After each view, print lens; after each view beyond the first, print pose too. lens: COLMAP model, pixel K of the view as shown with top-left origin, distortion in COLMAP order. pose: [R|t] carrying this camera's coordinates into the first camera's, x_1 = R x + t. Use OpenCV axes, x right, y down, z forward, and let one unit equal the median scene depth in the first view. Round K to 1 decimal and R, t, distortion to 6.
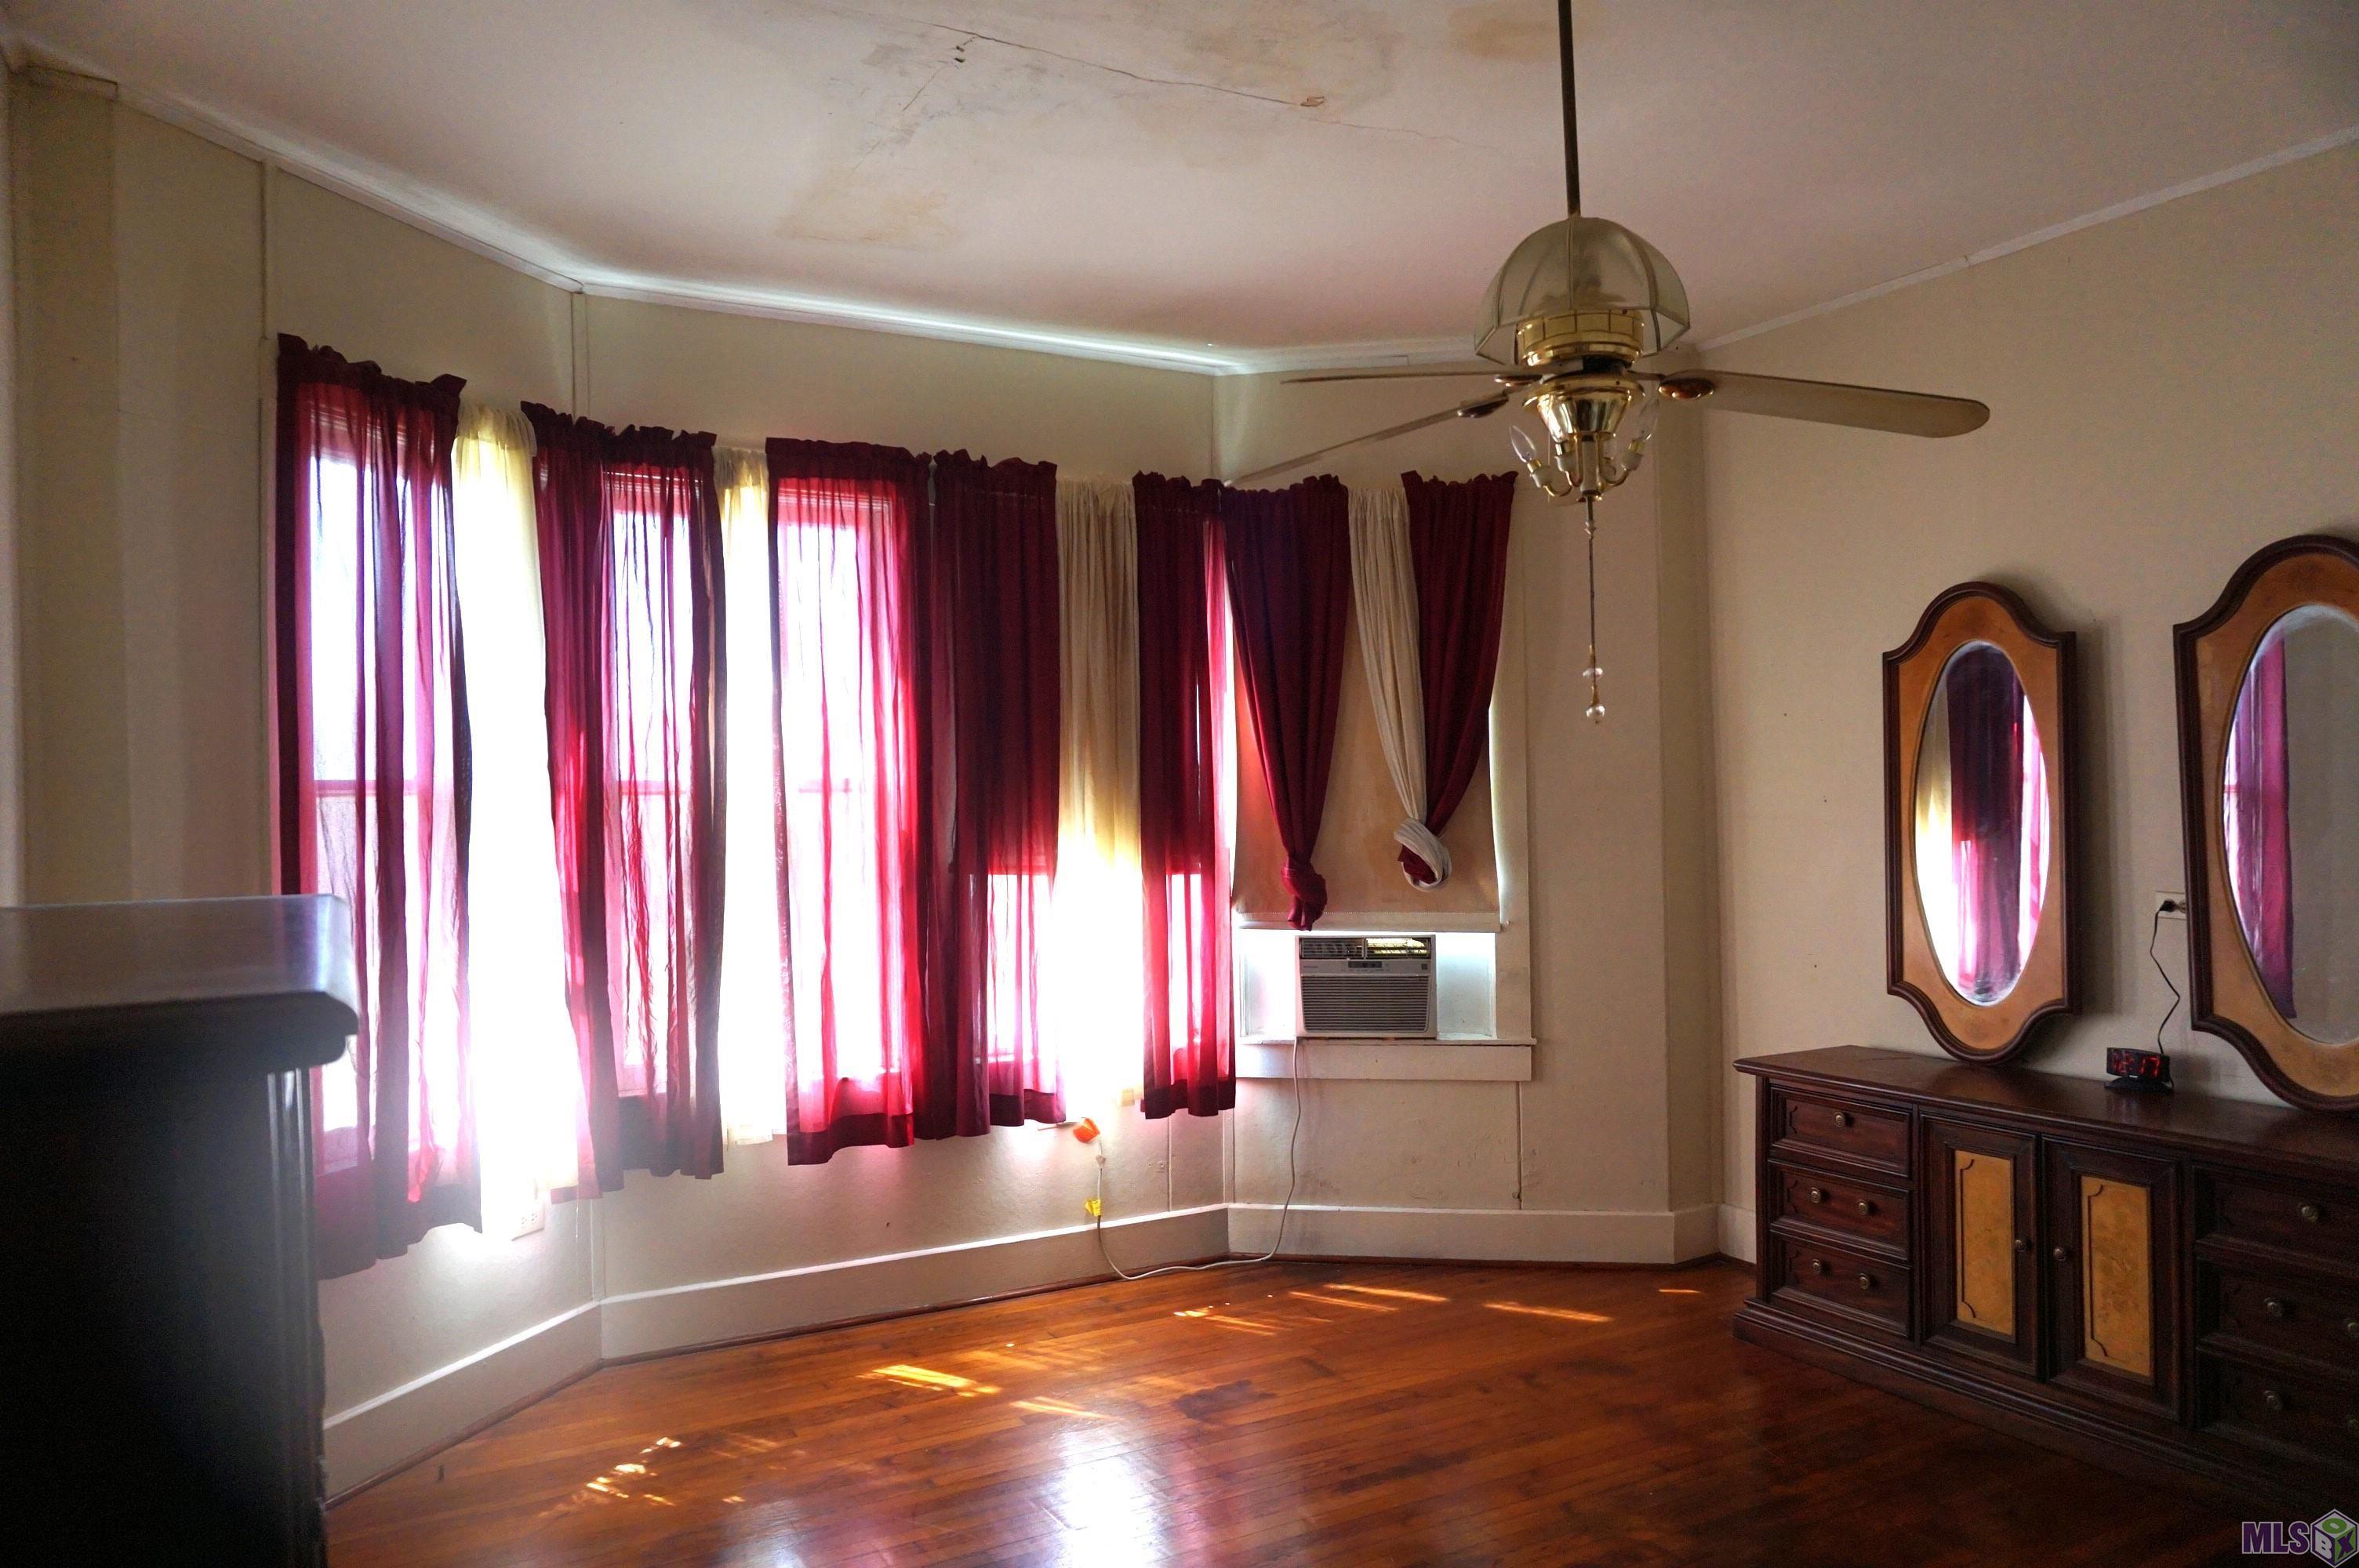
lens RADIAL K [[1618.1, 0, 1179.5], [0, 1618.1, 784.0], [0, 0, 1]] dist [-0.067782, 0.046456]
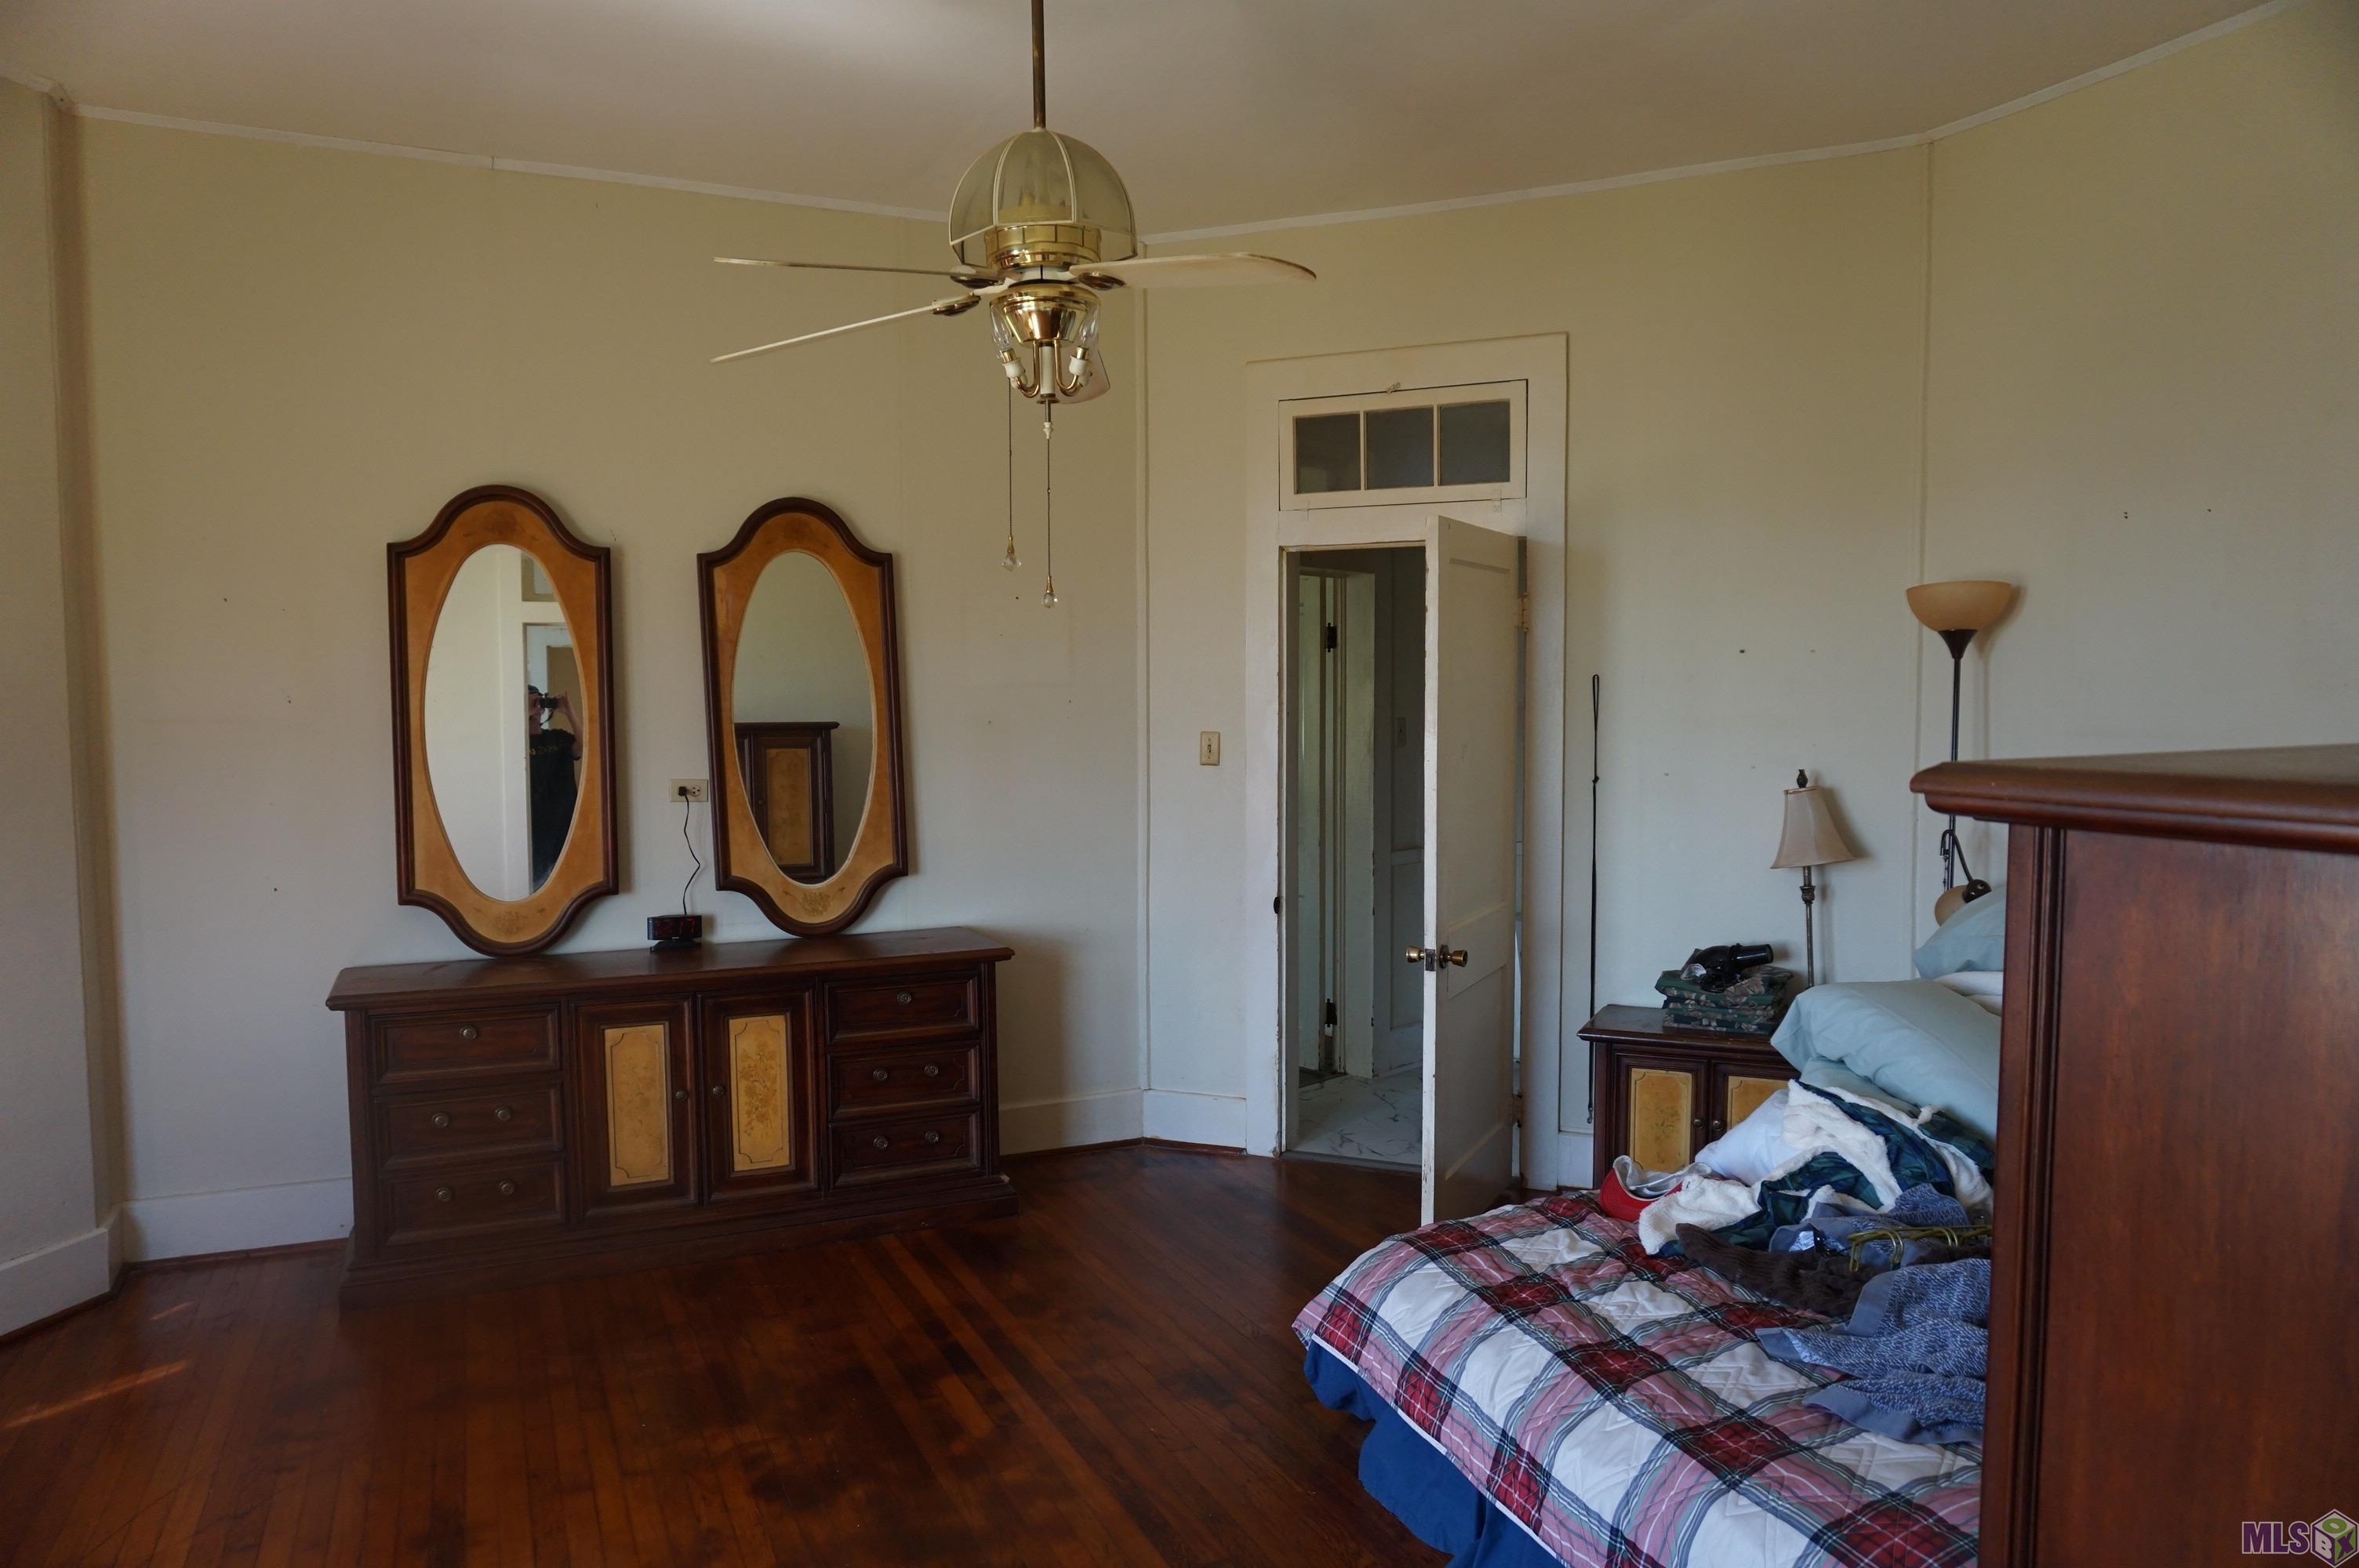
lens RADIAL K [[1530.2, 0, 1179.5], [0, 1530.2, 784.0], [0, 0, 1]] dist [-0.000513, 0.000071]
pose [[0.112635, -0.048305, 0.992462, -0.483158], [-0.001188, 0.998810, 0.048749, 0.016122], [-0.993636, -0.006670, 0.112443, 0.514299]]
